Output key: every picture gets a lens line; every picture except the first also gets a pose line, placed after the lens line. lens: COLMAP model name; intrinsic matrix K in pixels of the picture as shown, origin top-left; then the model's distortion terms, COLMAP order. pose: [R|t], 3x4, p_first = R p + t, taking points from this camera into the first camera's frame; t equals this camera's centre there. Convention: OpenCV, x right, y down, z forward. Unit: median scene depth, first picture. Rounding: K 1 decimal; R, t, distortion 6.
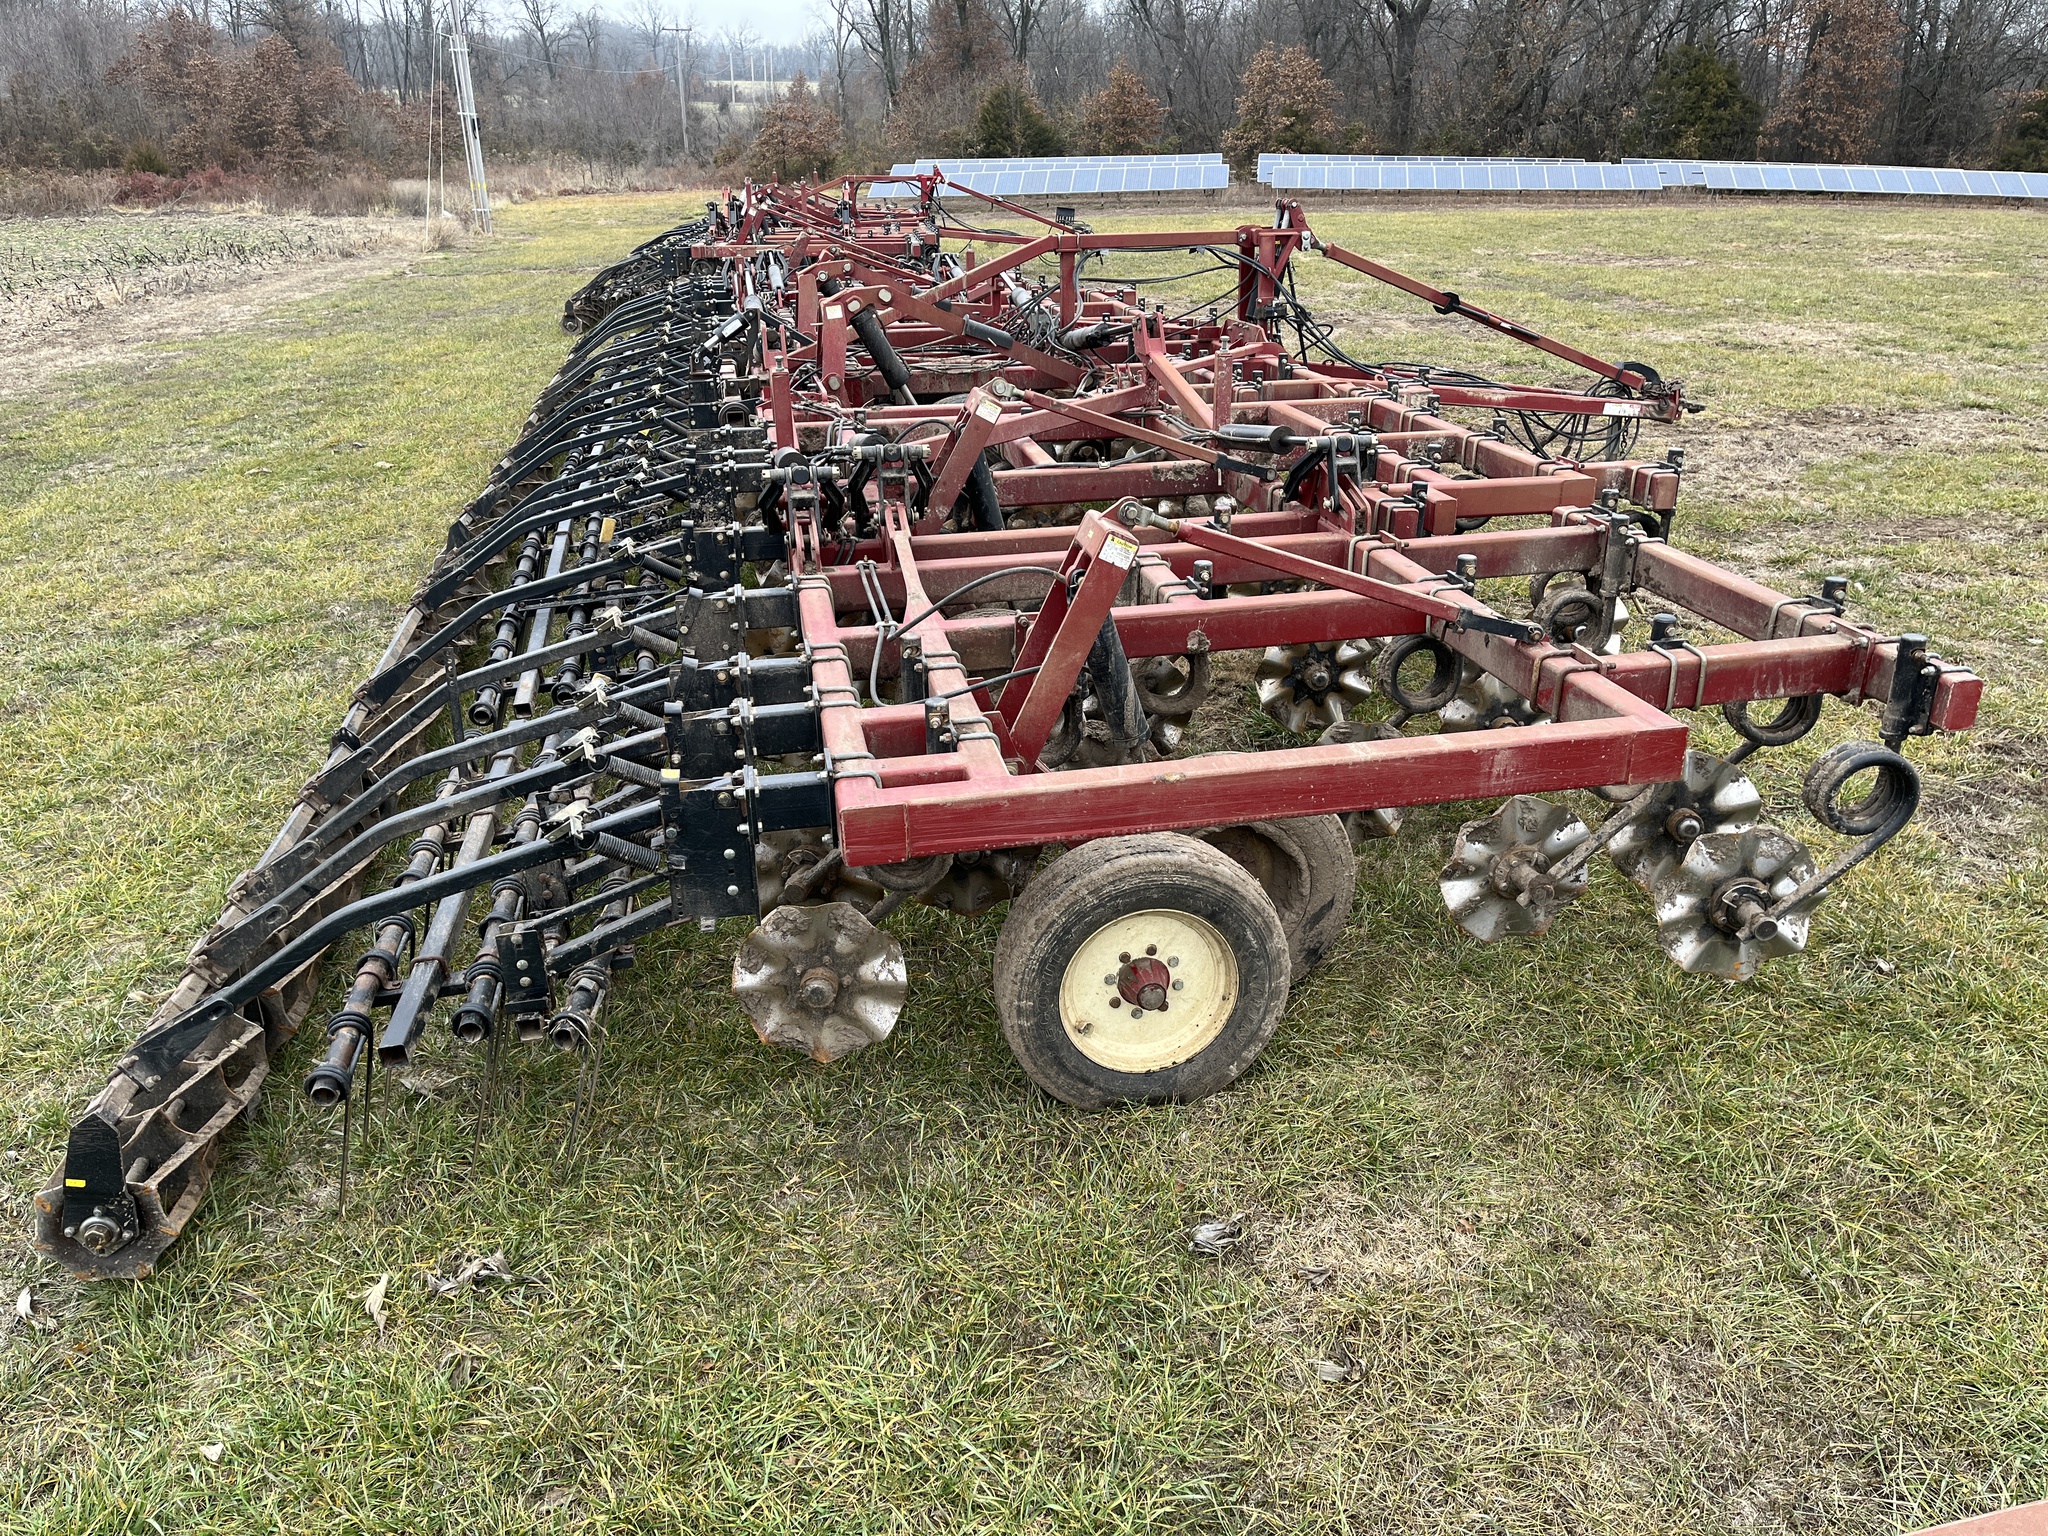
lens RADIAL K [[1536.2, 0, 1038.7], [0, 1536.2, 767.2], [0, 0, 1]] dist [0.059157, -0.078145]
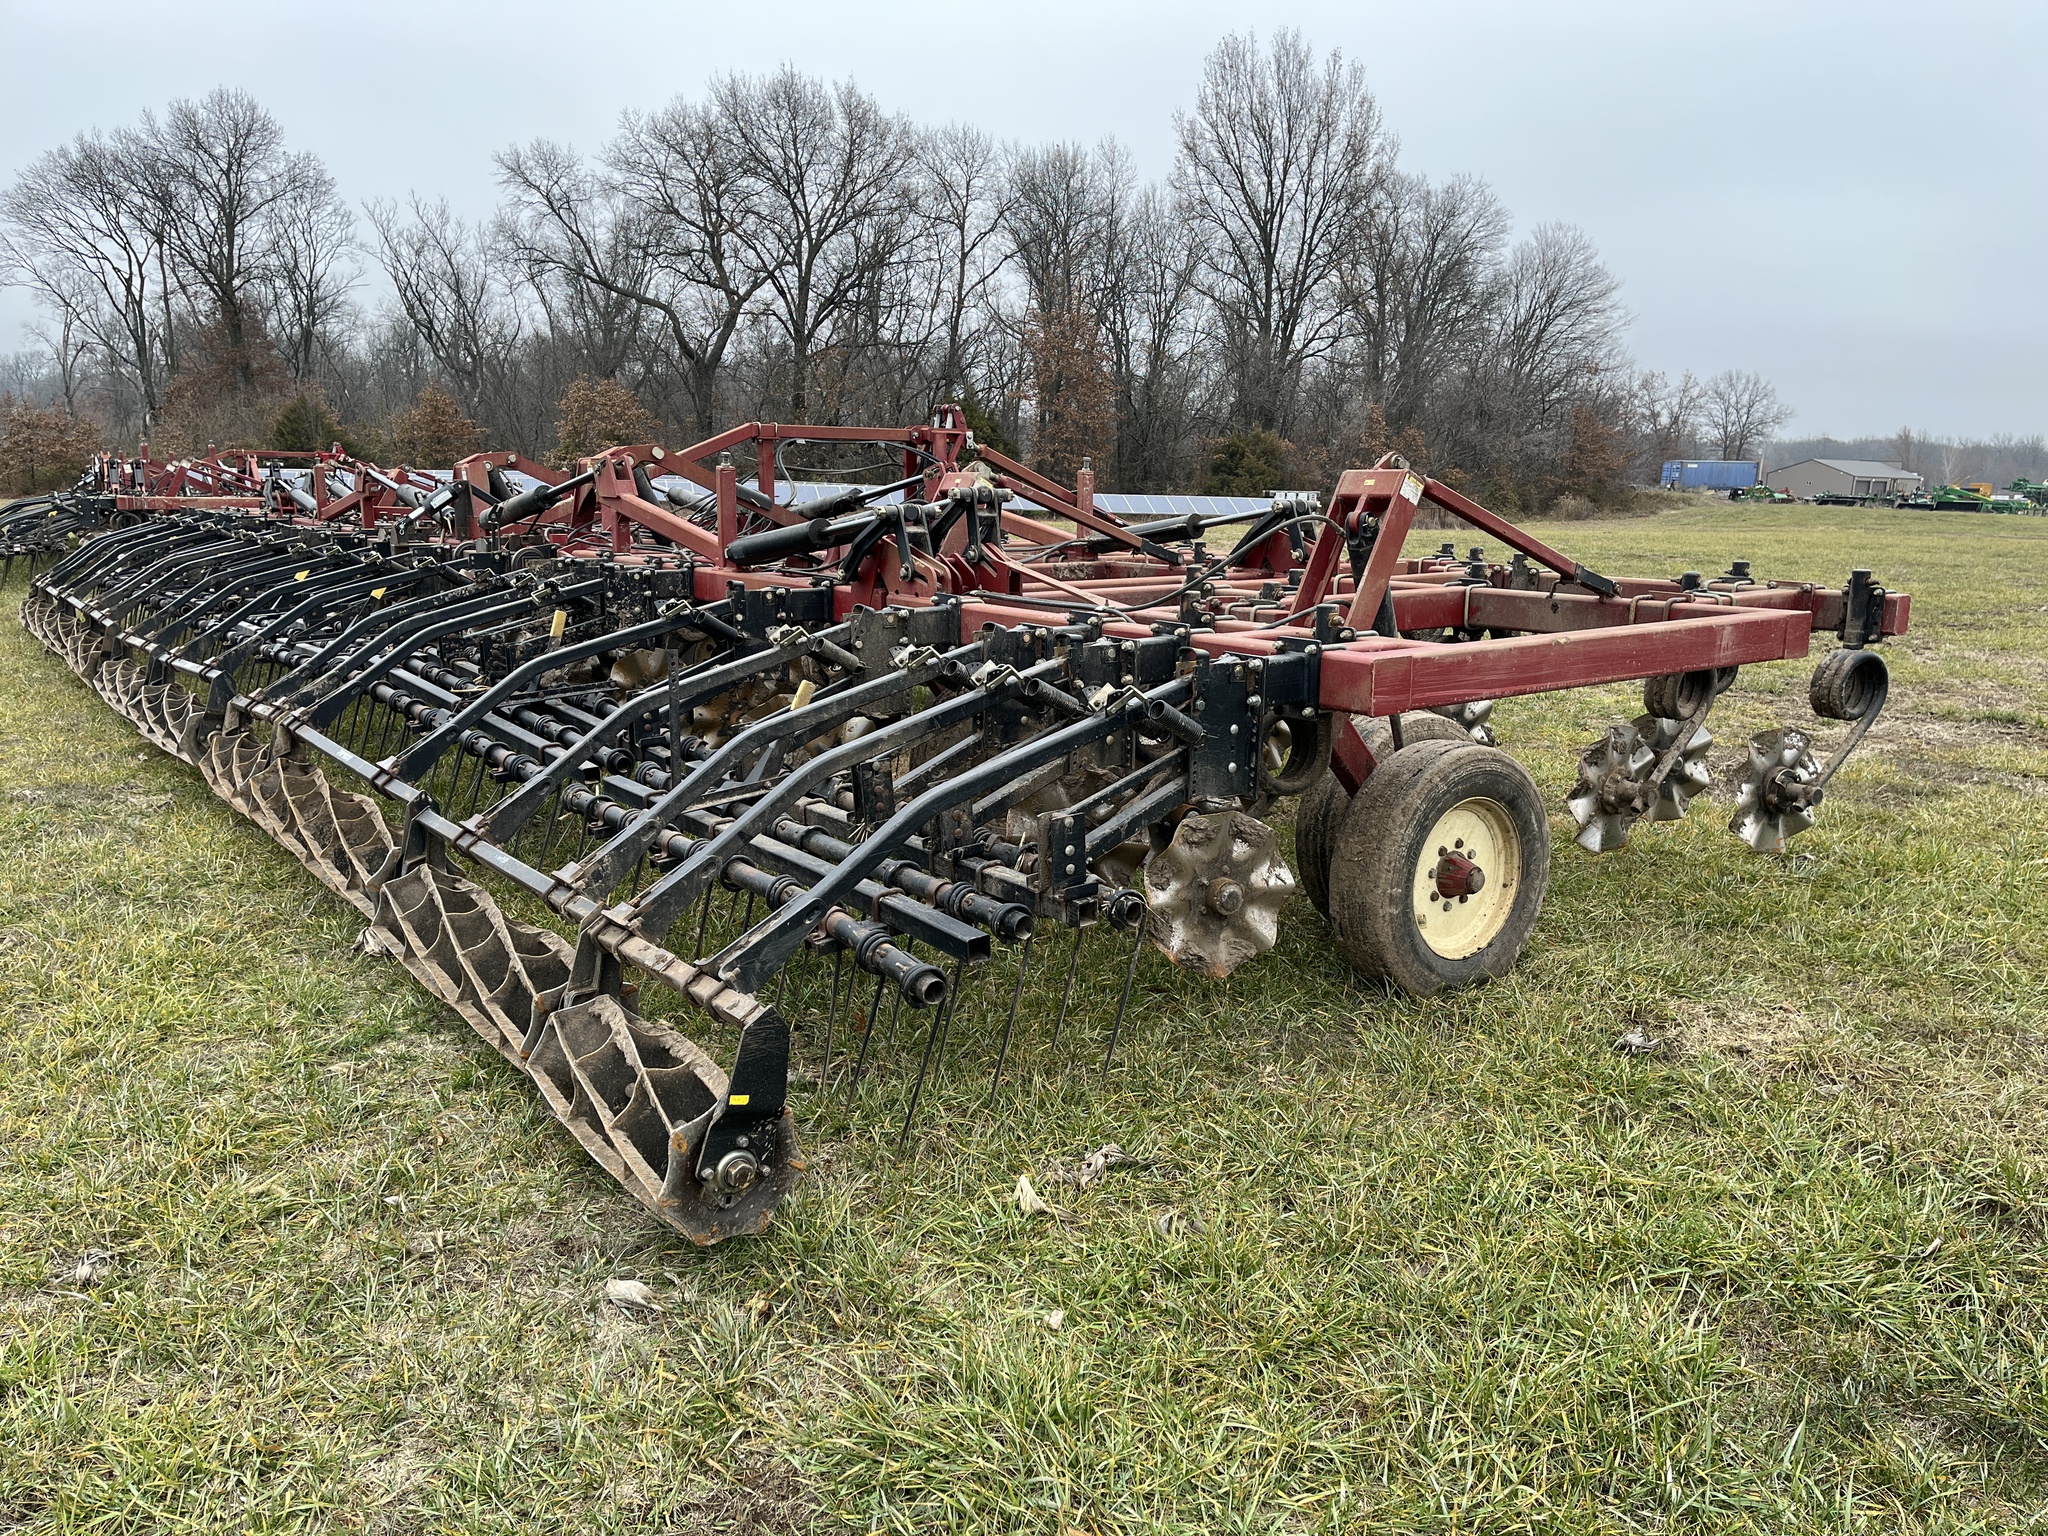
lens RADIAL K [[1536.2, 0, 1017.8], [0, 1536.2, 750.1], [0, 0, 1]] dist [0.059157, -0.078145]
pose [[0.907415, -0.053152, 0.416861, -0.684160], [0.139492, 0.973823, -0.179476, 0.210138], [-0.396409, 0.221008, 0.891075, 0.108537]]
